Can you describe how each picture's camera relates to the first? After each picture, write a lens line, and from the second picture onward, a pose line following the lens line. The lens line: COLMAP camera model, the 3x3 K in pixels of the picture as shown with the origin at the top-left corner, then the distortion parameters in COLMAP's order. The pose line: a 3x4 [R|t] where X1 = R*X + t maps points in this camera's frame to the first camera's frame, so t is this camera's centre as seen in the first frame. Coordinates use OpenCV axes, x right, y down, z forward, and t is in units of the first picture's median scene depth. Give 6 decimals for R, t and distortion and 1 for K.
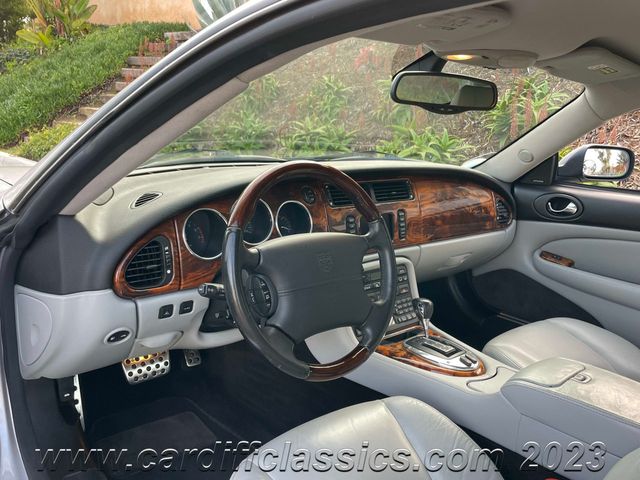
lens RADIAL K [[518.9, 0, 320.0], [0, 518.9, 240.0], [0, 0, 1]] dist [0.105895, -0.150275]
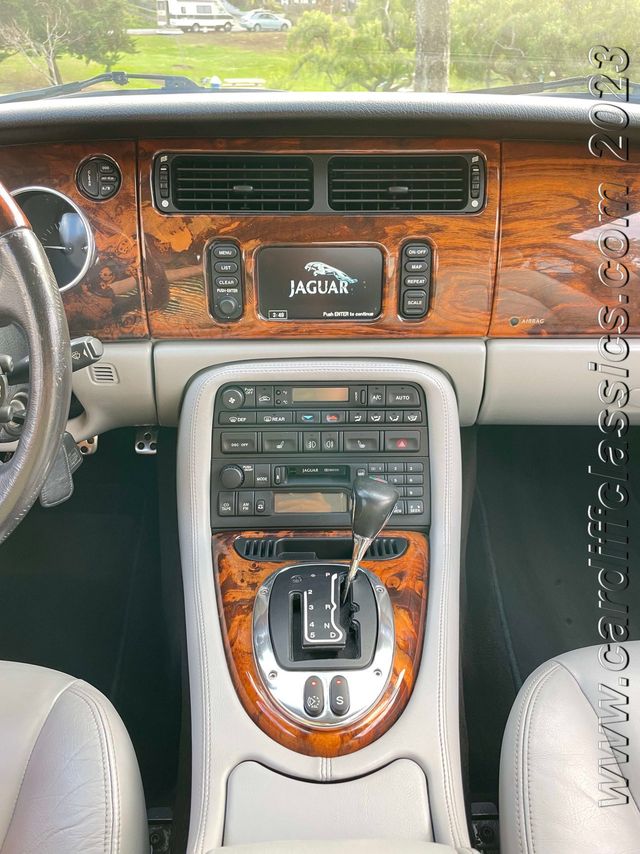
lens RADIAL K [[640.7, 0, 320.0], [0, 640.7, 427.0], [0, 0, 1]] dist [0.079998, -0.000771]
pose [[0.778336, 0.258054, -0.572364, 0.400753], [-0.108241, 0.953131, 0.282533, -0.053200], [0.618447, -0.157952, 0.769789, 0.577563]]
